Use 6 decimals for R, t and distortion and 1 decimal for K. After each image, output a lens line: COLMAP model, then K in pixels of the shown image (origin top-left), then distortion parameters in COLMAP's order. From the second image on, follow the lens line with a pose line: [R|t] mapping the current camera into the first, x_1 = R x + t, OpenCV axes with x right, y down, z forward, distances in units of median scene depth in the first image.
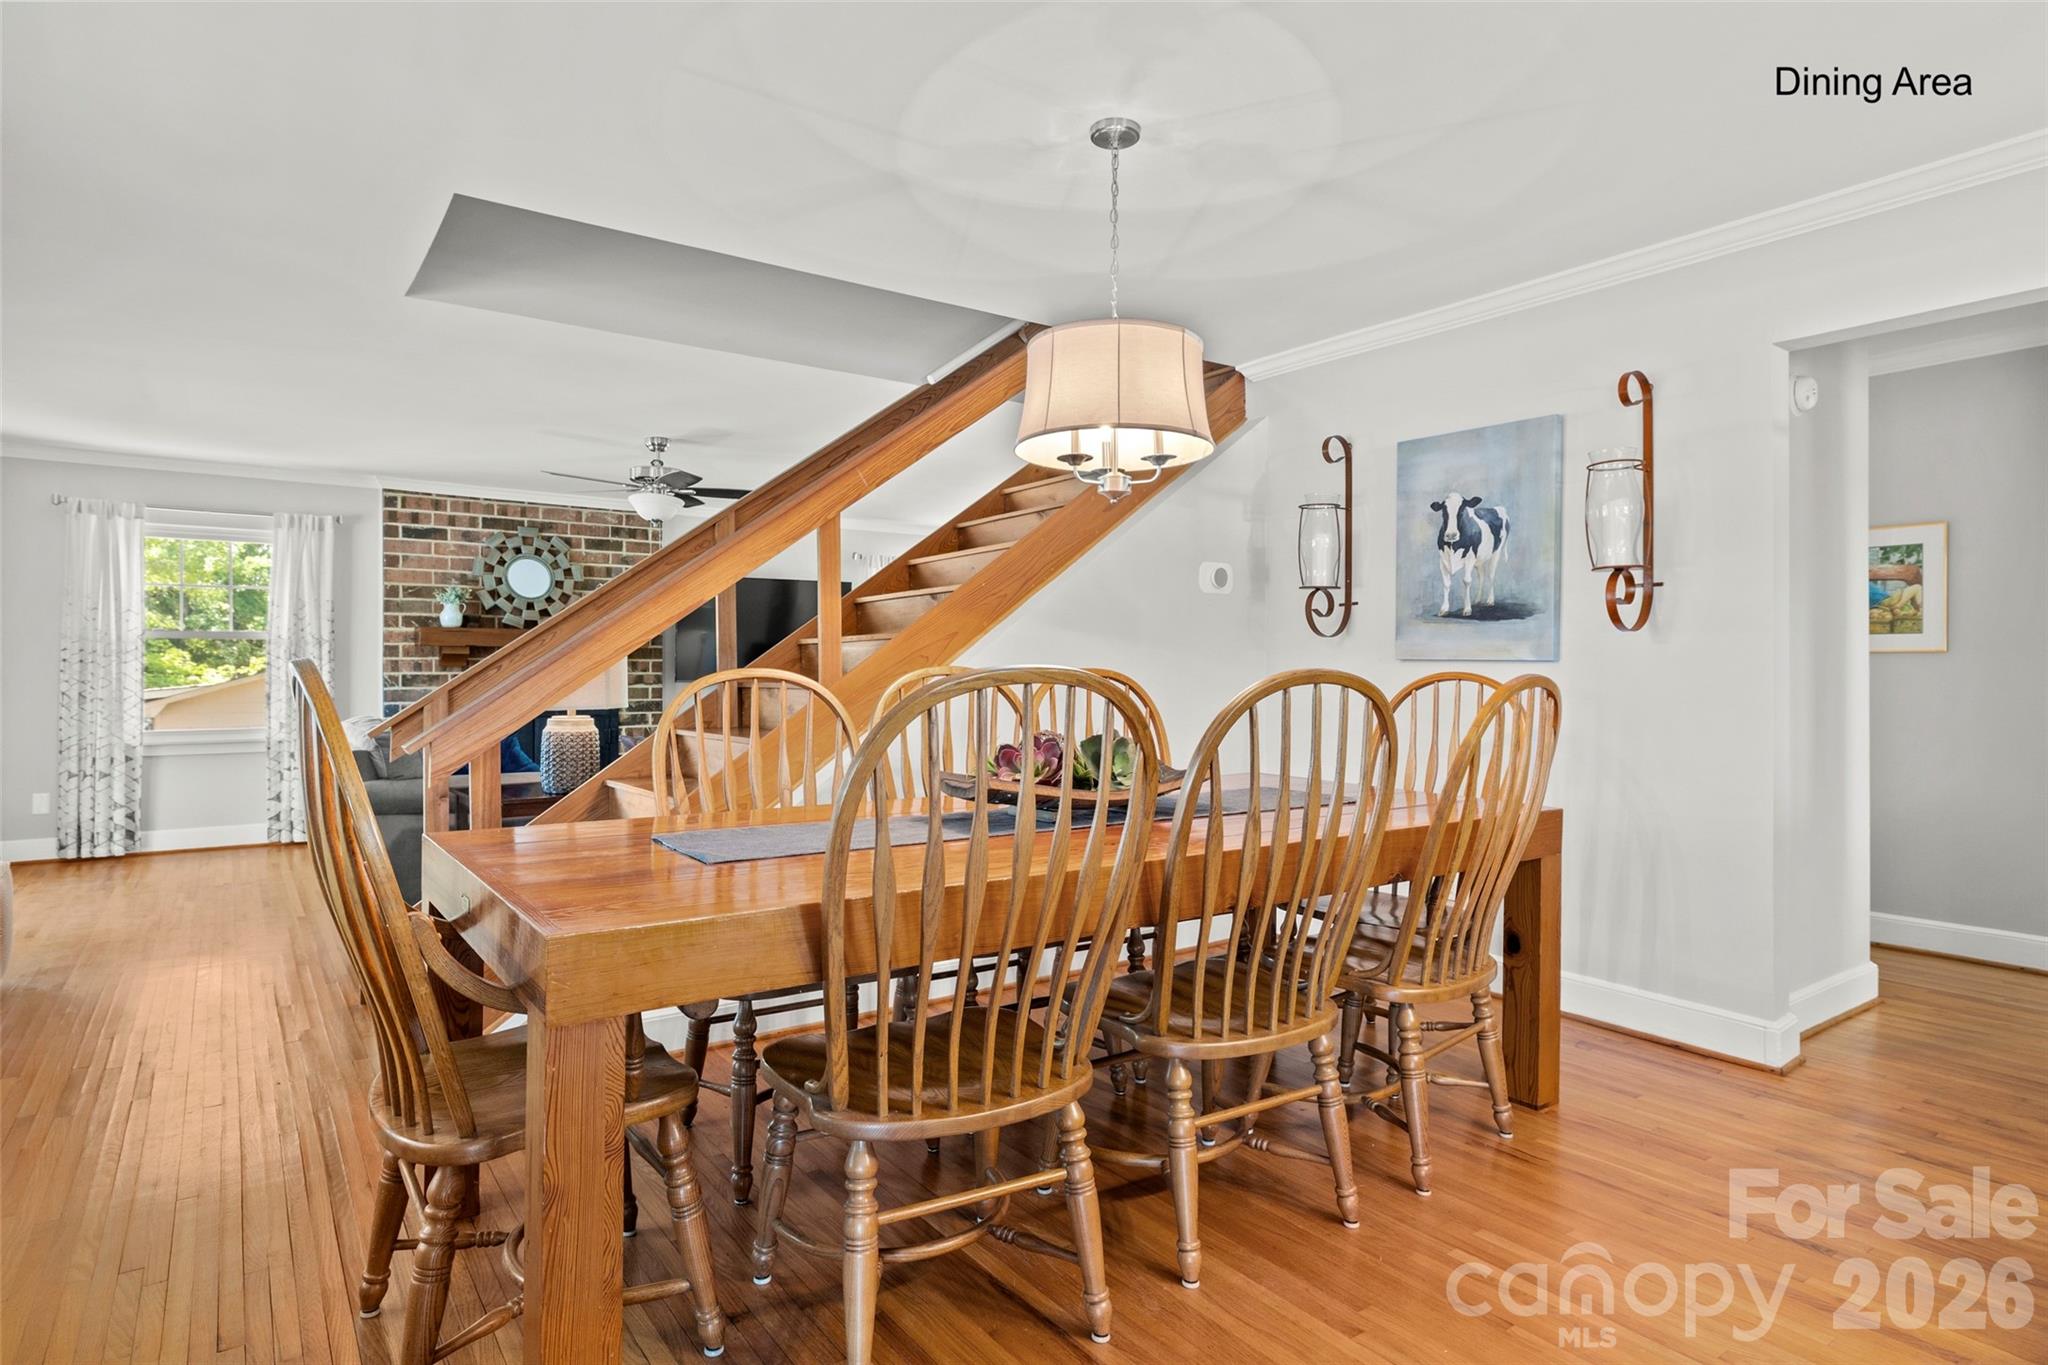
lens RADIAL K [[1091.0, 0, 1014.2], [0, 1091.0, 671.1], [0, 0, 1]] dist [-0.019958, -0.004547]
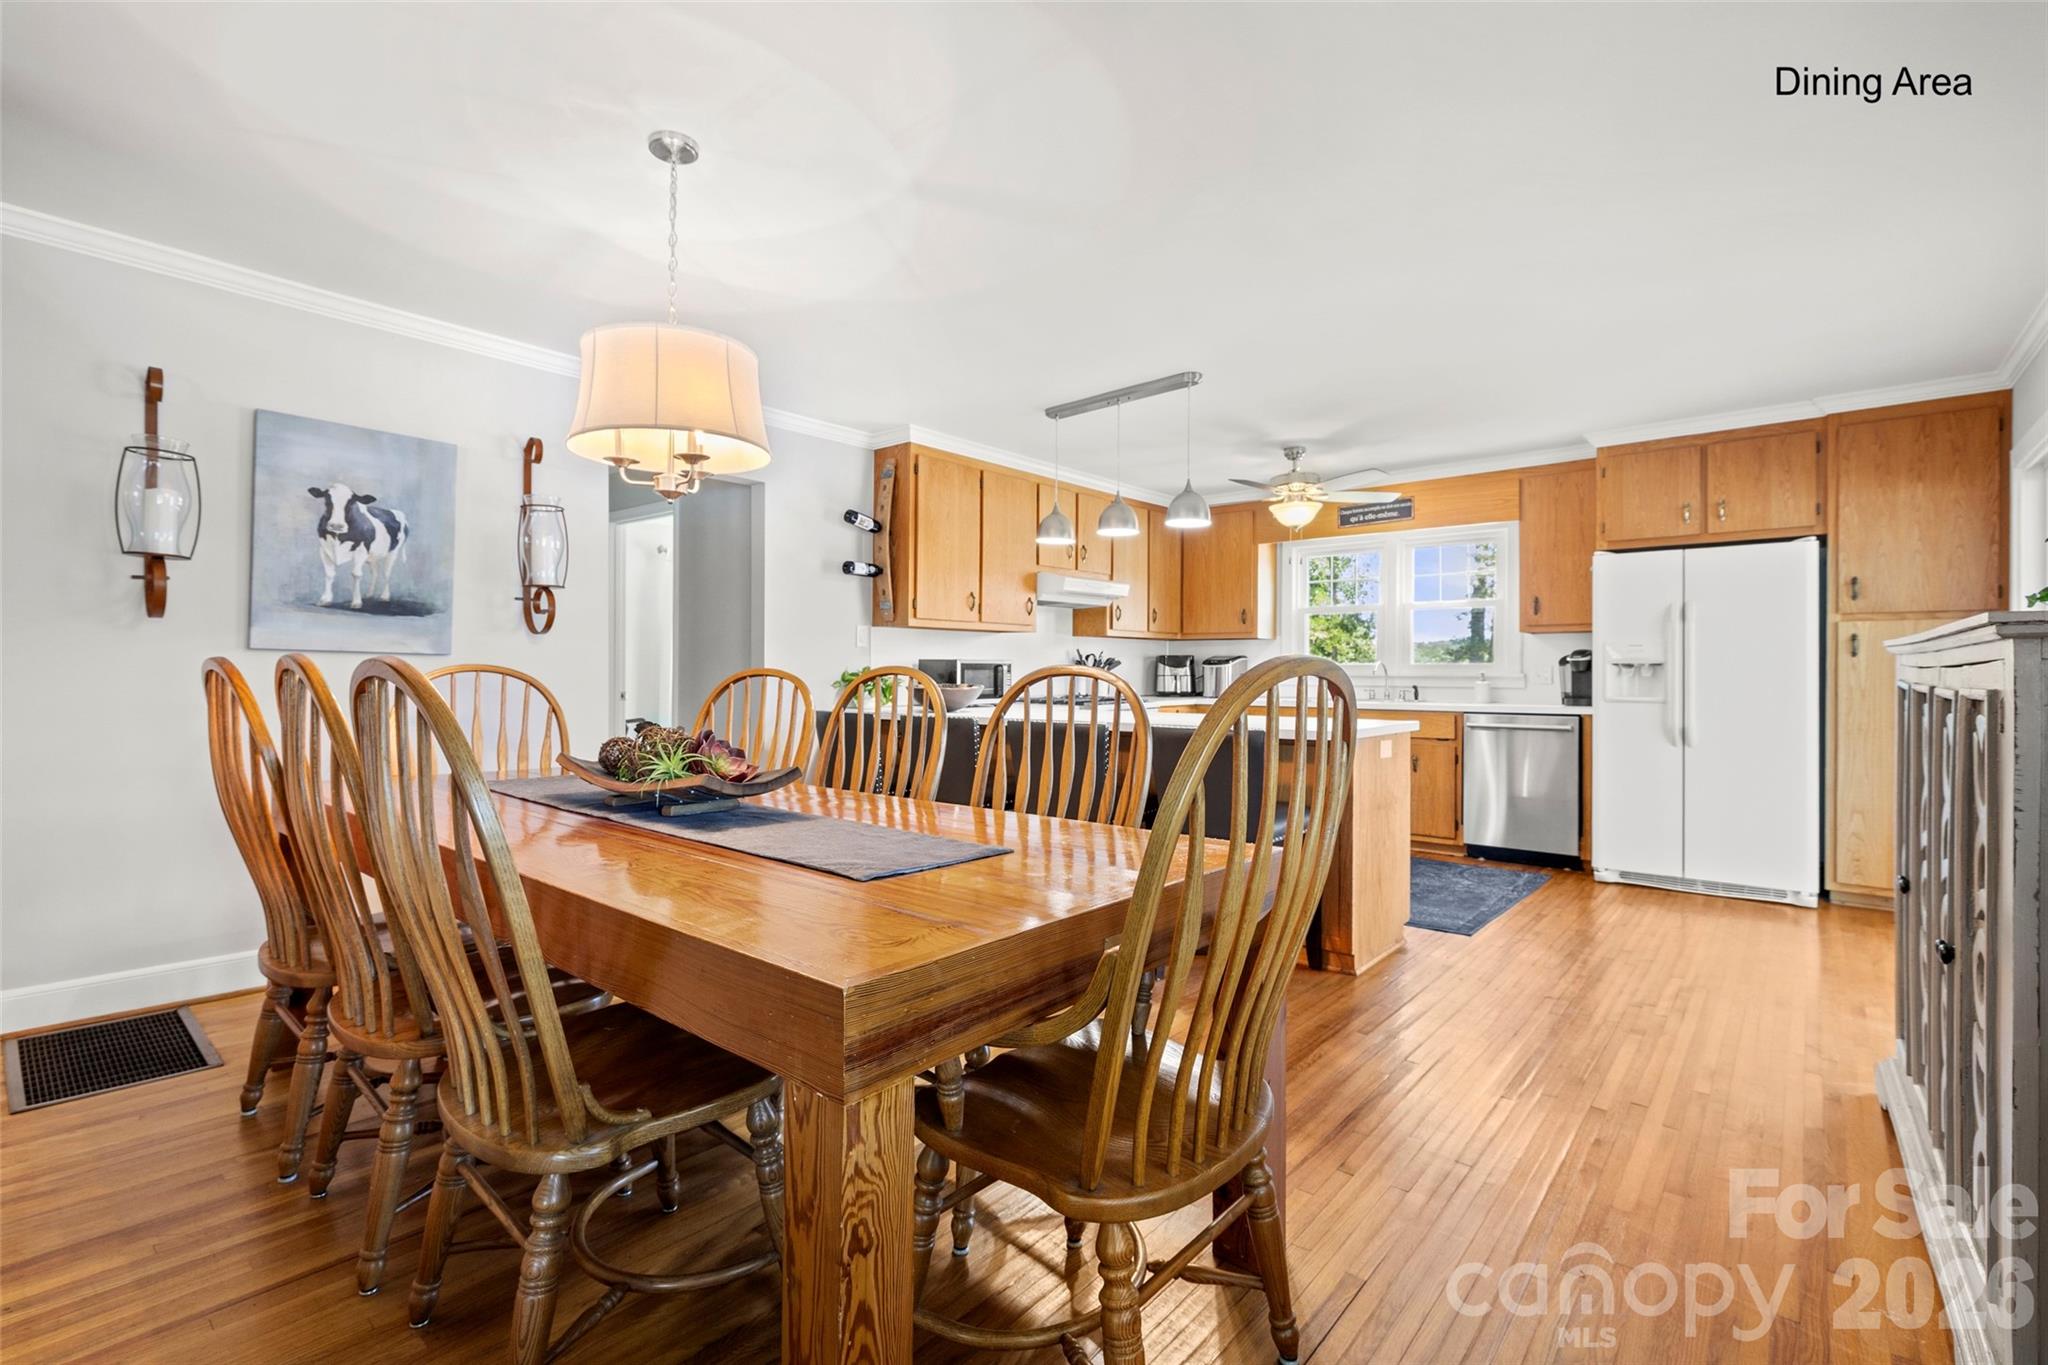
lens RADIAL K [[929.9, 0, 1017.2], [0, 929.9, 669.1], [0, 0, 1]] dist [-0.011241, 0.001626]
pose [[-0.224527, 0.006473, 0.974446, -0.305706], [-0.002399, 0.999971, -0.007195, 0.005777], [-0.974465, -0.003954, -0.224505, 0.317930]]
